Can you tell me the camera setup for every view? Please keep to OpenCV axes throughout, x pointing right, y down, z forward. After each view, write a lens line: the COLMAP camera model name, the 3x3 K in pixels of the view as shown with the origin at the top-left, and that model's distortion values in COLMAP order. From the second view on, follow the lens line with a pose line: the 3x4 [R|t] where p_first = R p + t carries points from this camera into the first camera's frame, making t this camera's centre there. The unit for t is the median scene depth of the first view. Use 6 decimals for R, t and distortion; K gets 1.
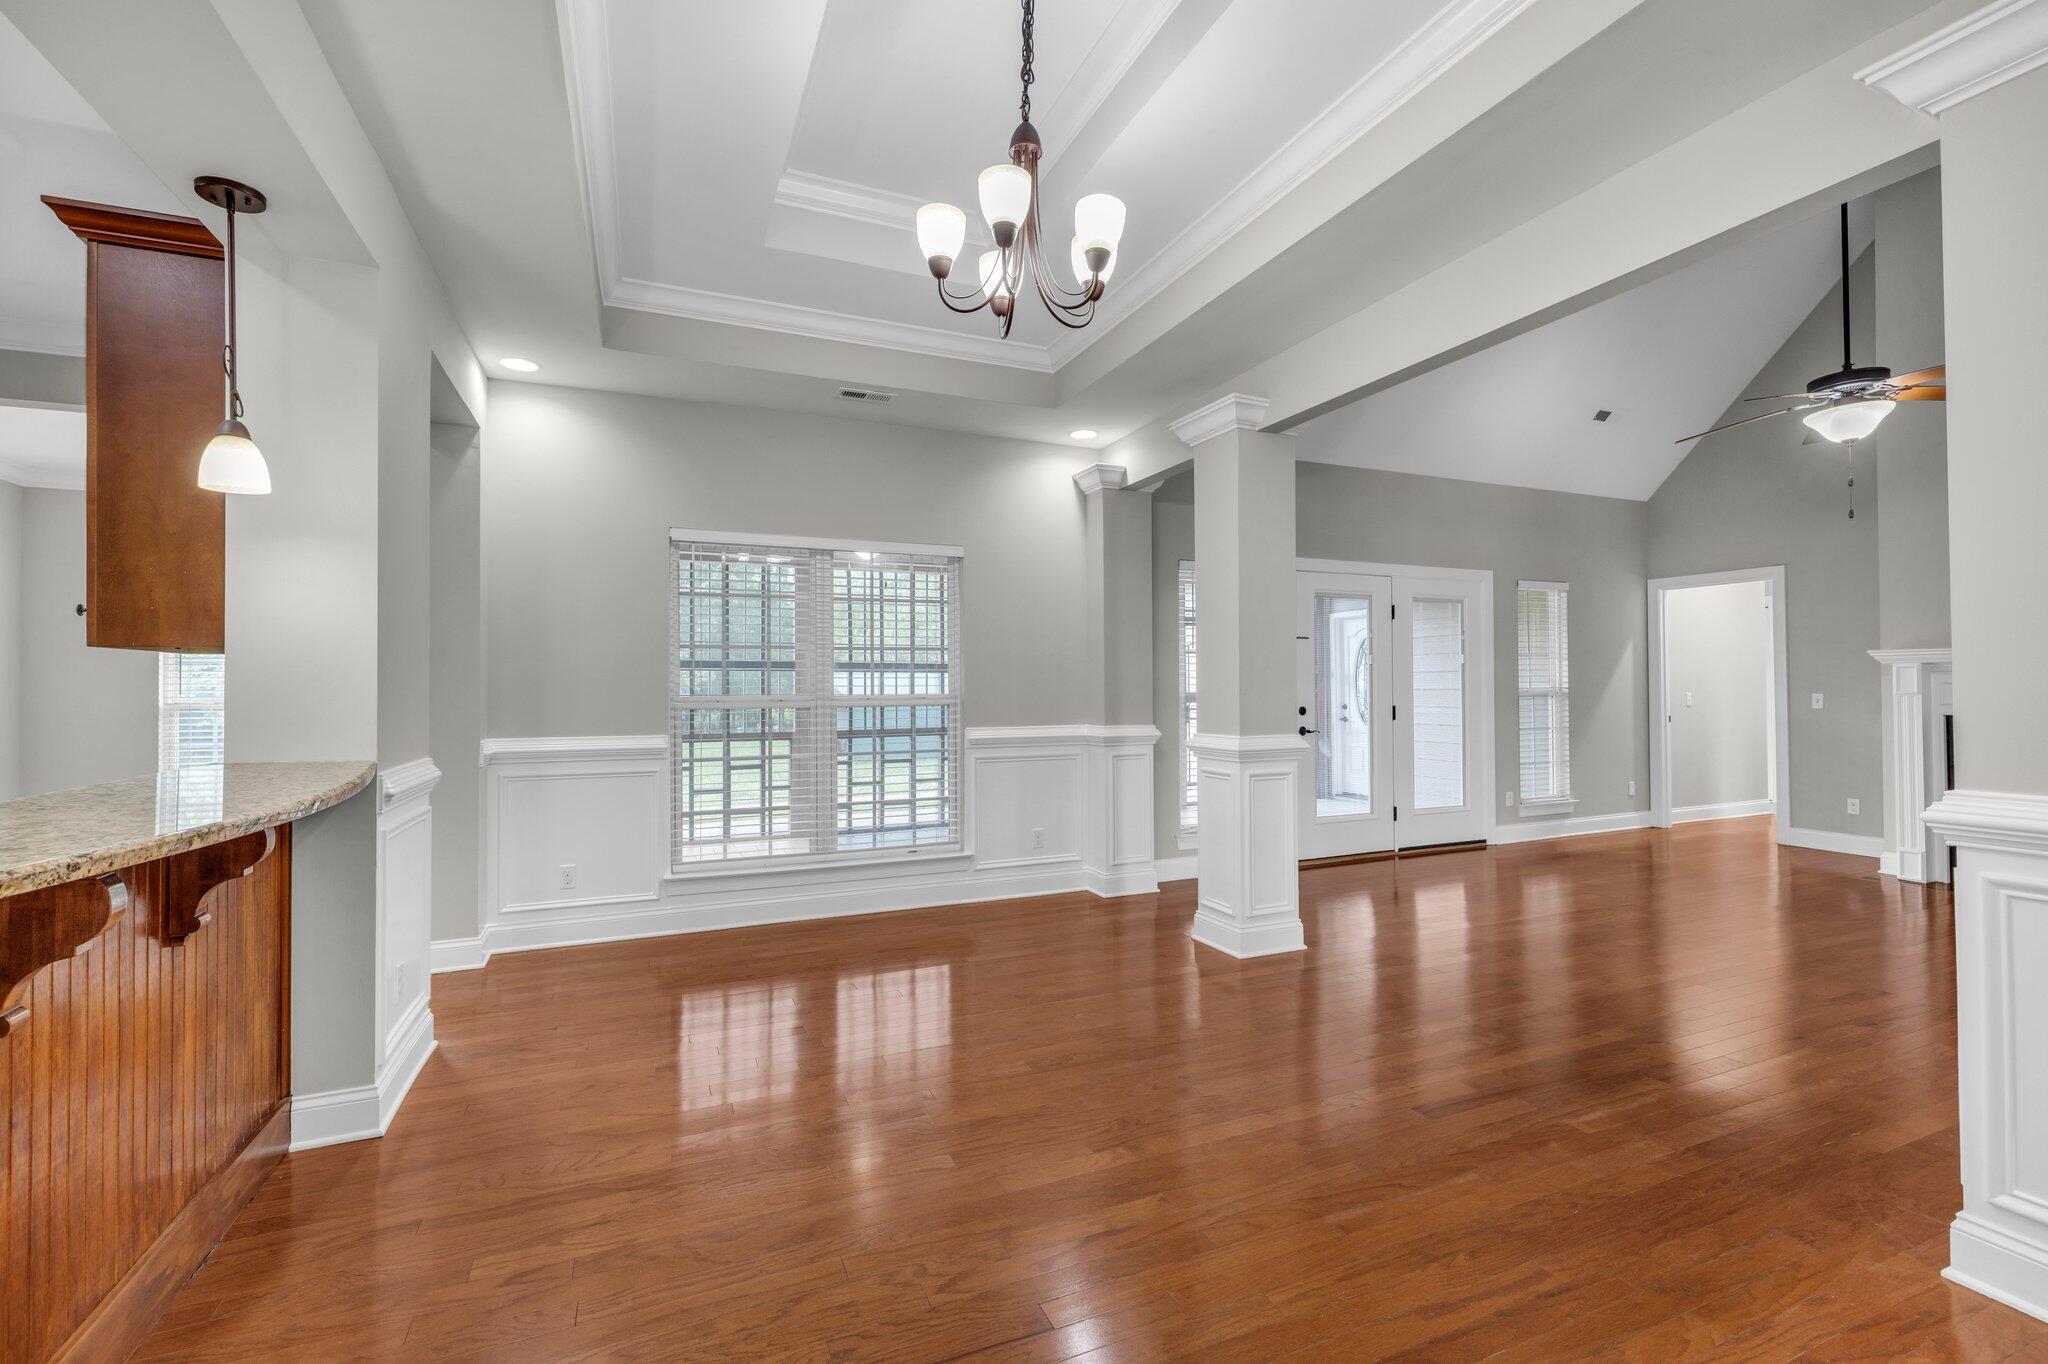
lens RADIAL K [[881.5, 0, 1005.0], [0, 881.5, 684.9], [0, 0, 1]] dist [-0.001426, 0.000648]
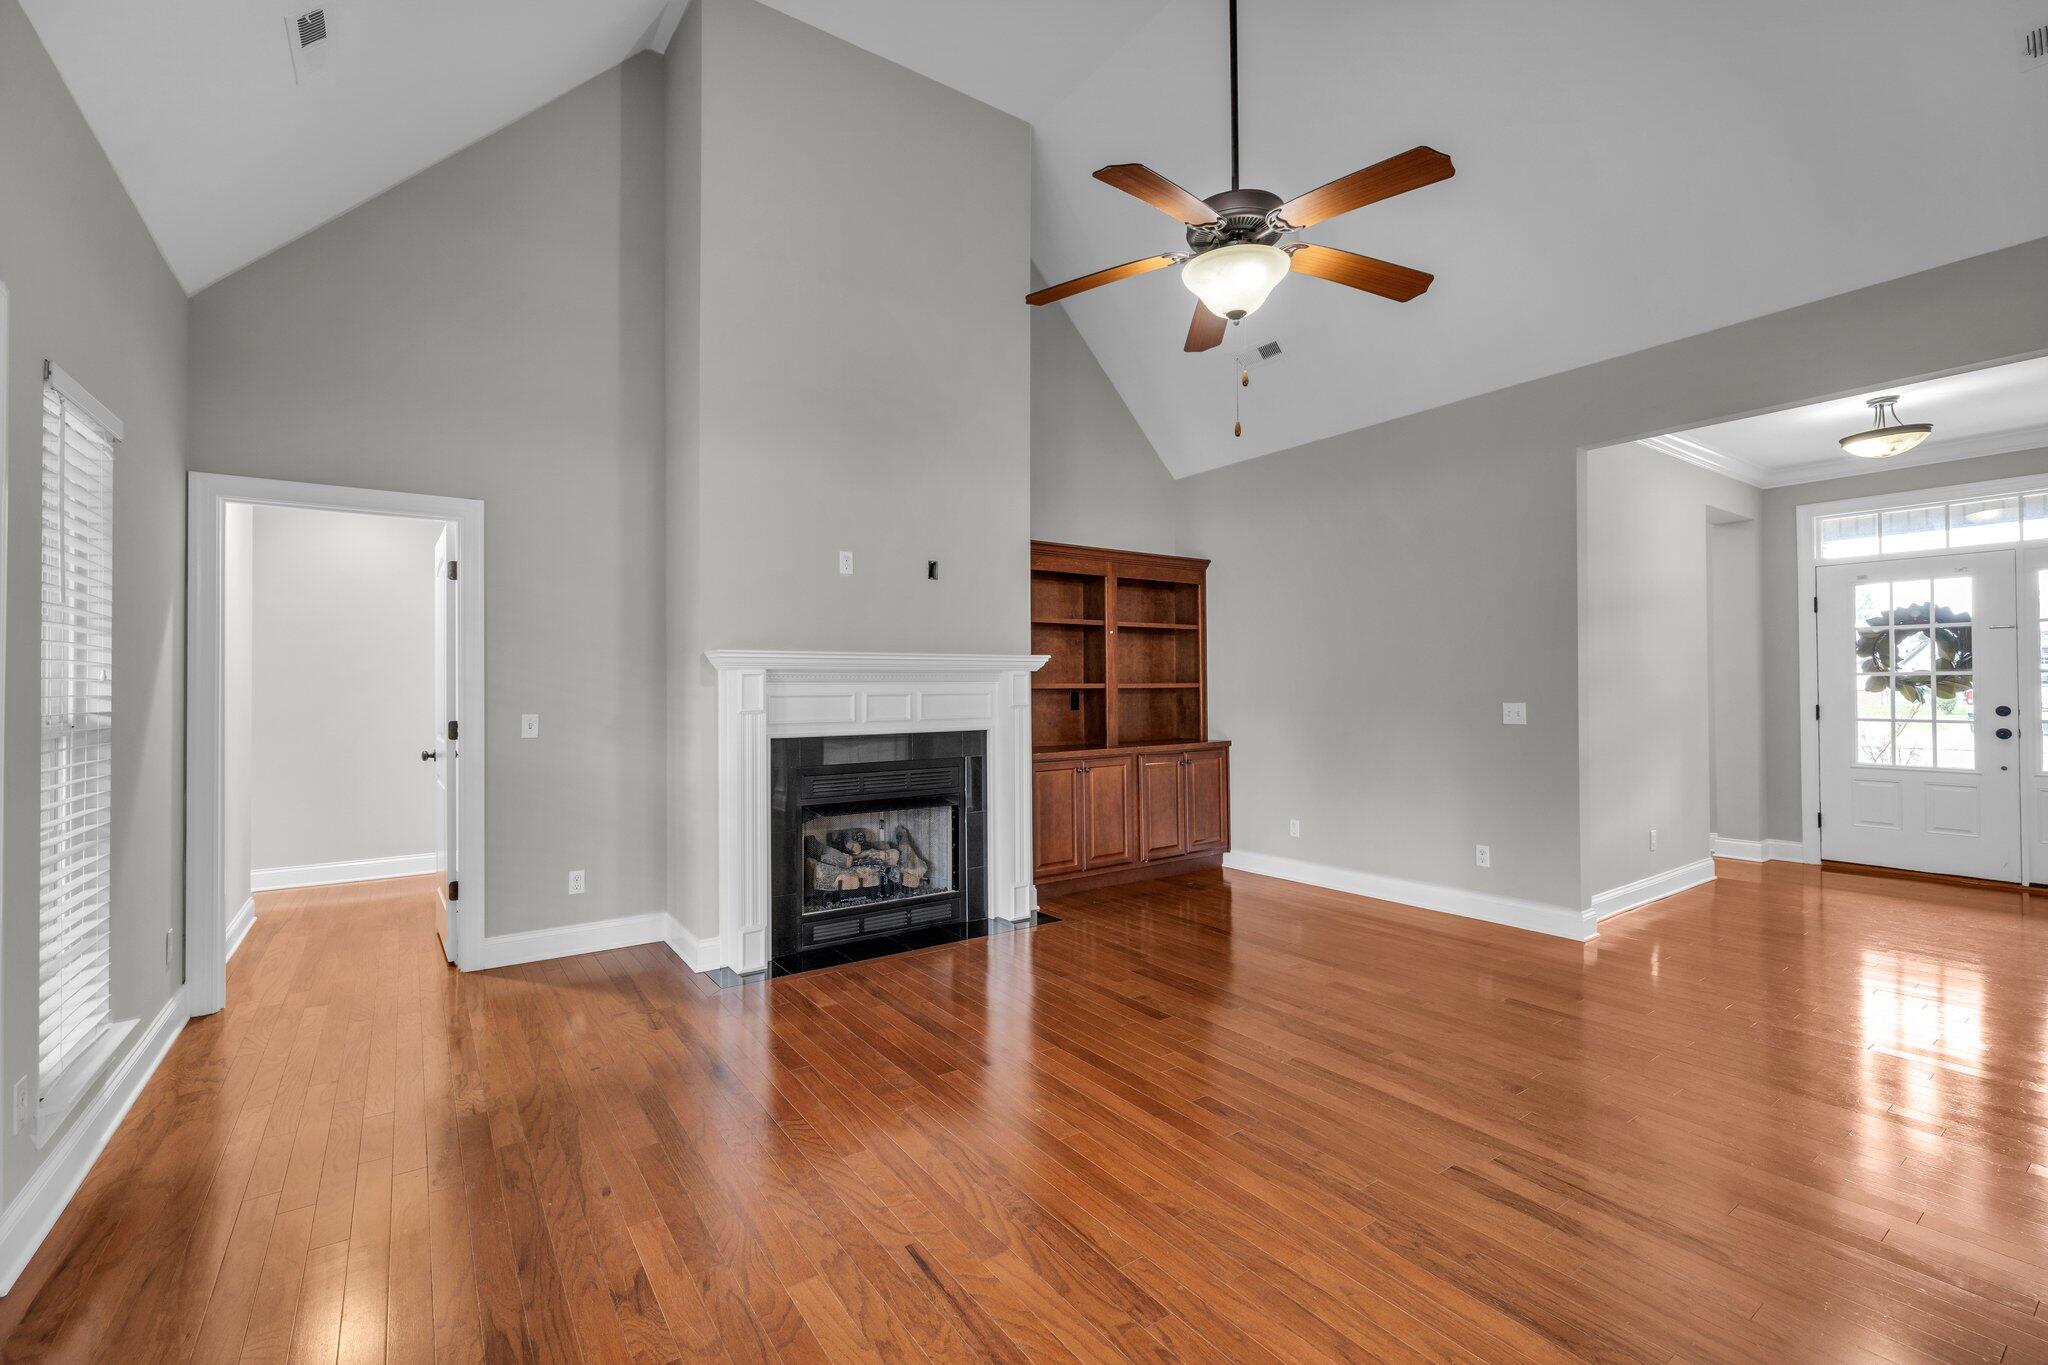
lens RADIAL K [[881.5, 0, 1029.4], [0, 881.5, 677.7], [0, 0, 1]] dist [-0.001426, 0.000648]
pose [[-0.222119, 0.020893, 0.974796, 0.210272], [0.006543, 0.999780, -0.019937, -0.001088], [-0.974998, 0.001950, -0.222207, 0.739577]]
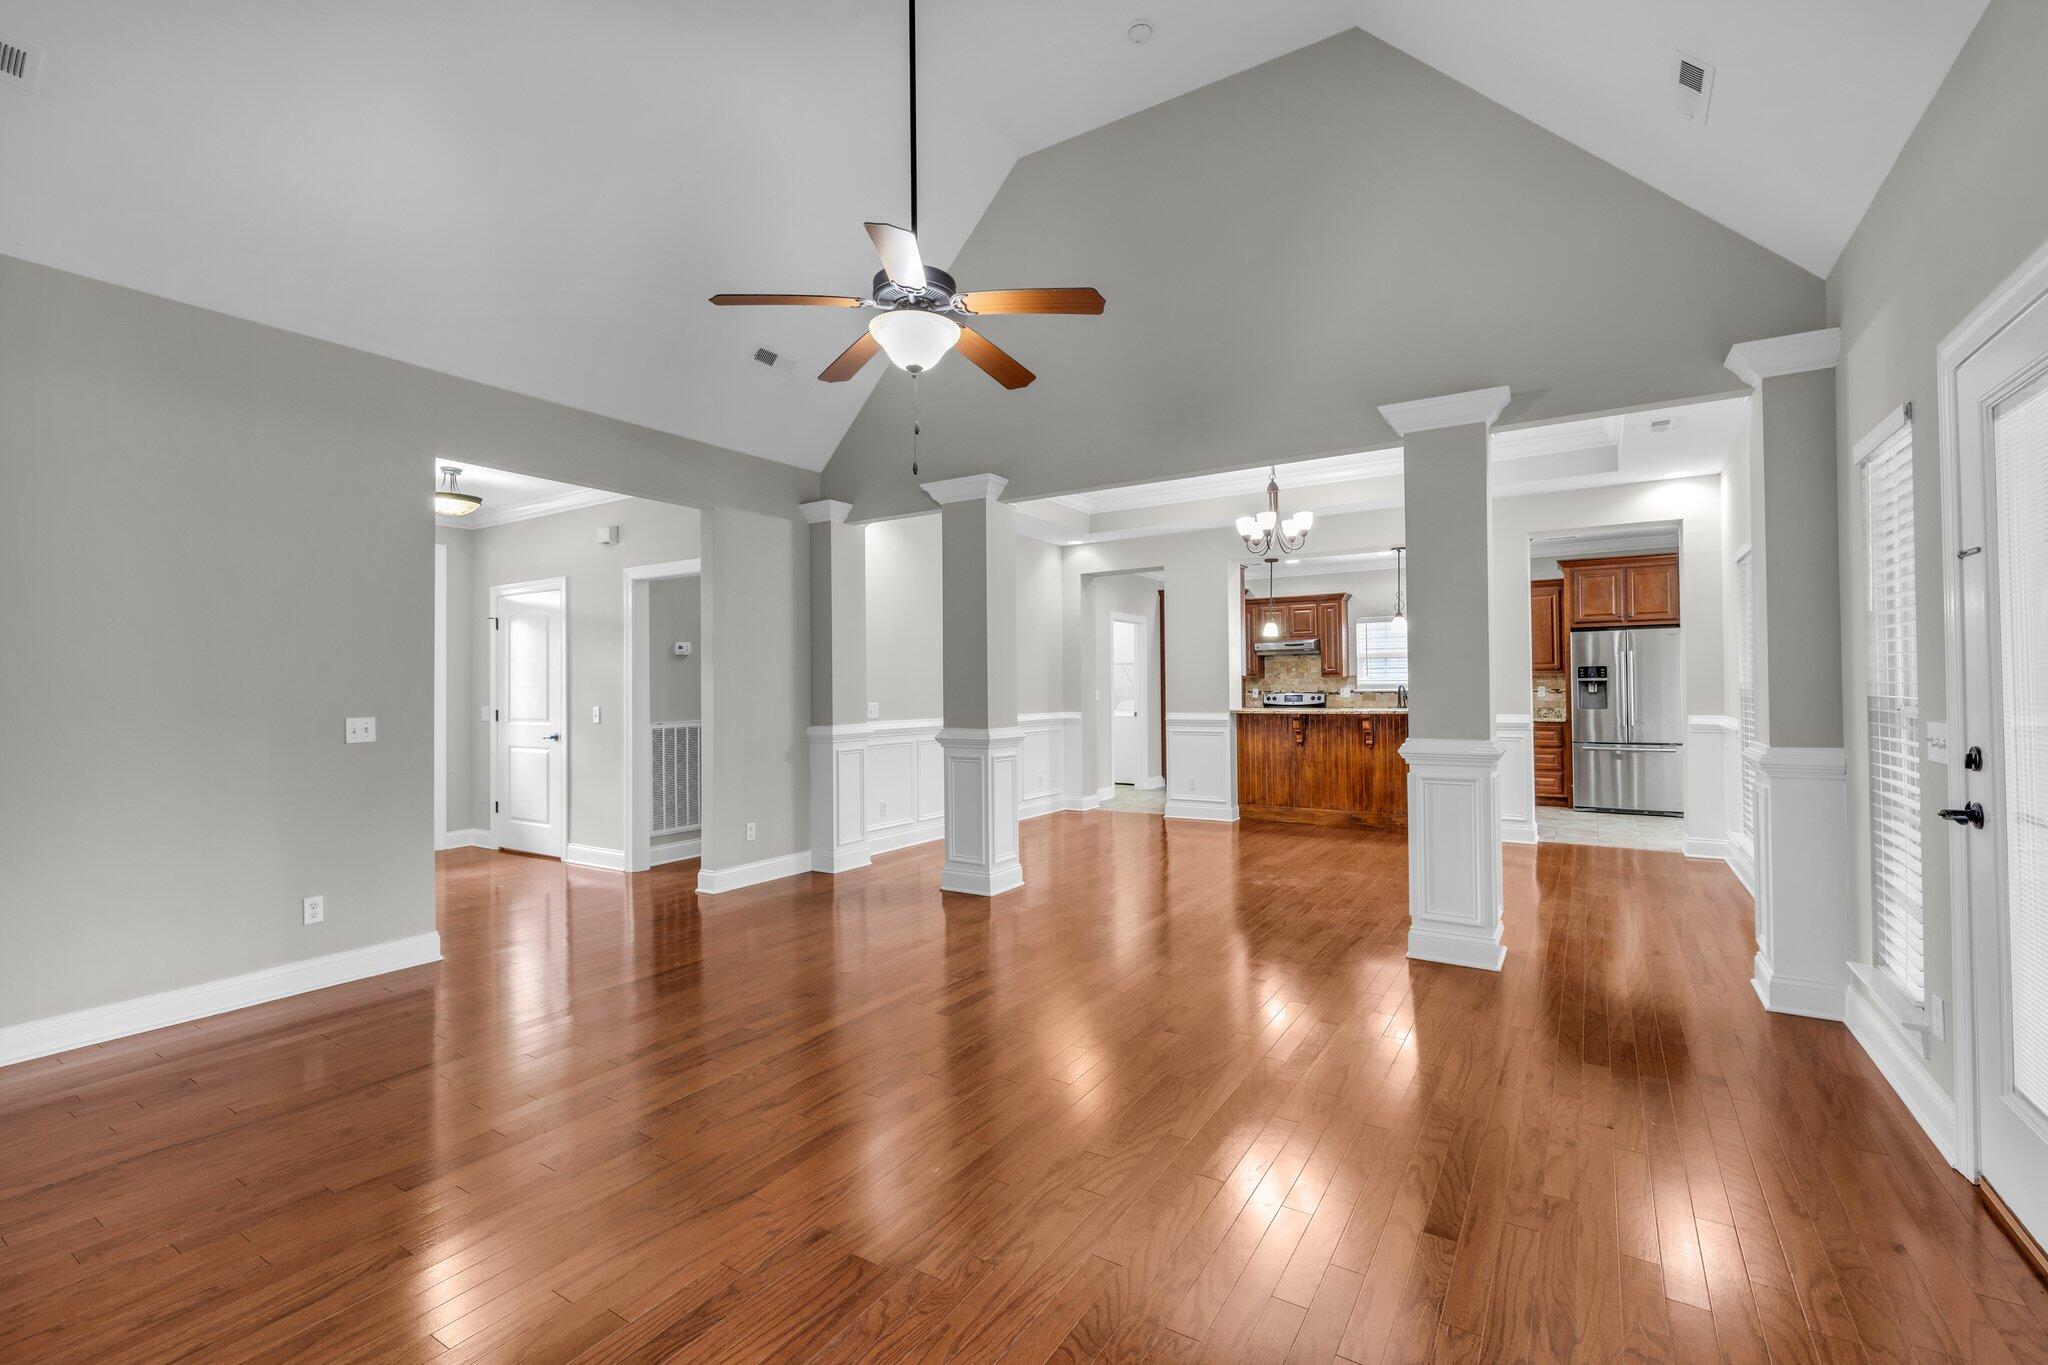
lens RADIAL K [[881.5, 0, 1026.7], [0, 881.5, 676.9], [0, 0, 1]] dist [-0.001426, 0.000648]
pose [[-0.817615, 0.004092, -0.575750, 0.372758], [0.014829, 0.999793, -0.013953, -0.002138], [0.575574, -0.019946, -0.817507, 0.802596]]
